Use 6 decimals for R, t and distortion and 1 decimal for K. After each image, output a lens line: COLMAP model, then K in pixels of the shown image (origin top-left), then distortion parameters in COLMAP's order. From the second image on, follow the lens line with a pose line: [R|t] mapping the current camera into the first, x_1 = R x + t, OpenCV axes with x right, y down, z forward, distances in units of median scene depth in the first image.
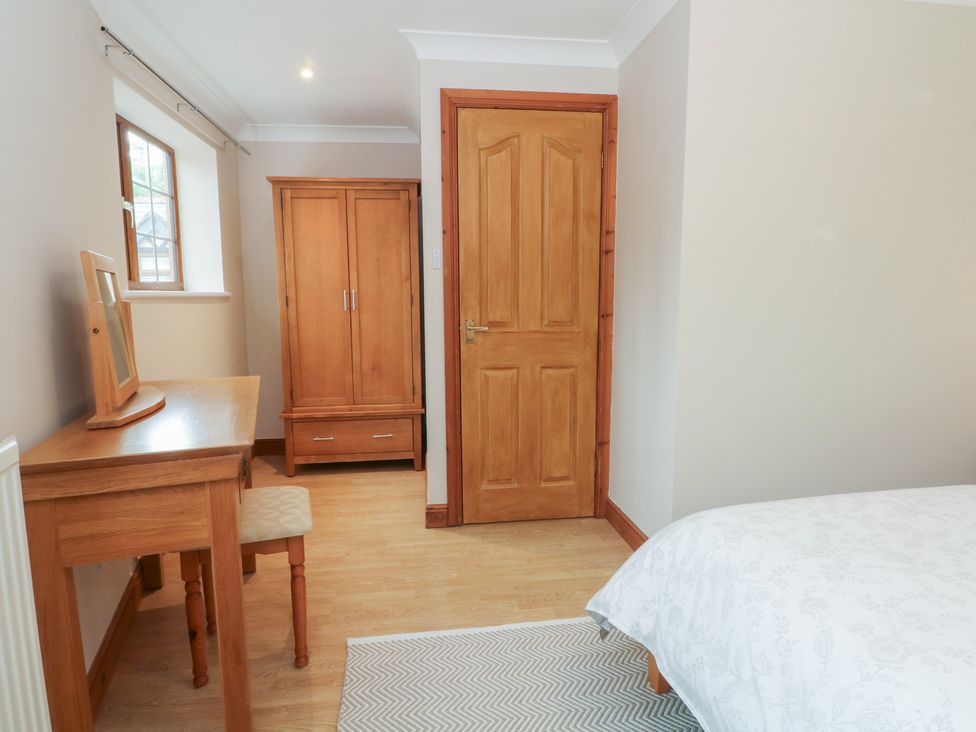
lens RADIAL K [[539.6, 0, 488.0], [0, 539.6, 366.0], [0, 0, 1]] dist [-0.001242, -0.000151]
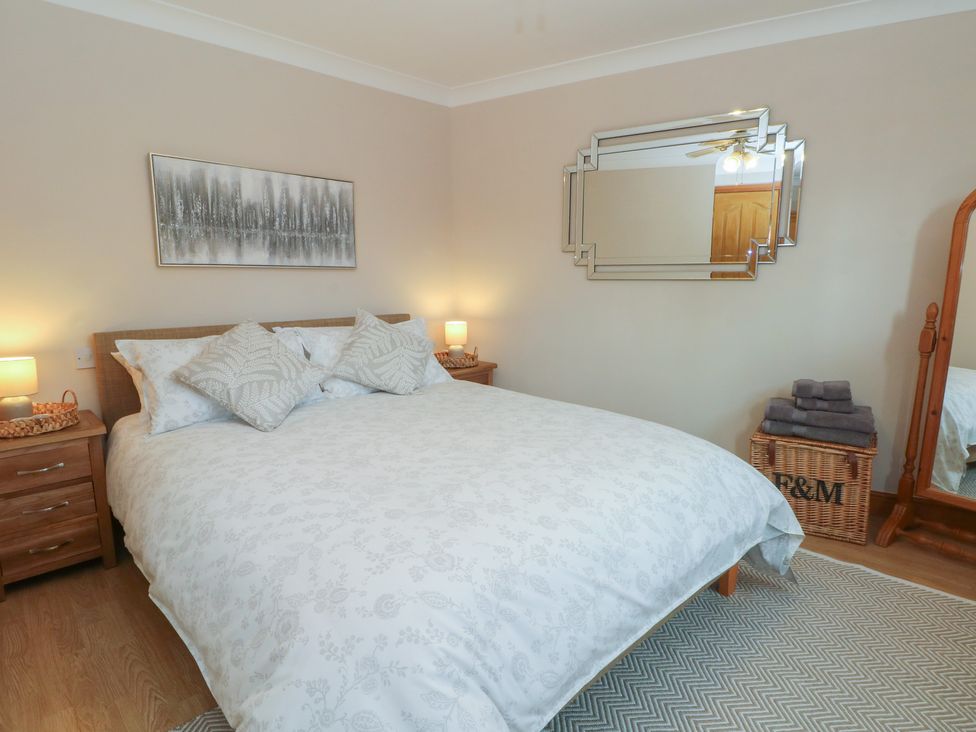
lens RADIAL K [[539.6, 0, 488.0], [0, 539.6, 366.0], [0, 0, 1]] dist [-0.001242, -0.000151]
pose [[-0.579296, -0.121693, 0.805982, -0.239452], [0.117334, 0.966045, 0.230193, -0.179027], [-0.806628, 0.227919, -0.545347, 1.434604]]
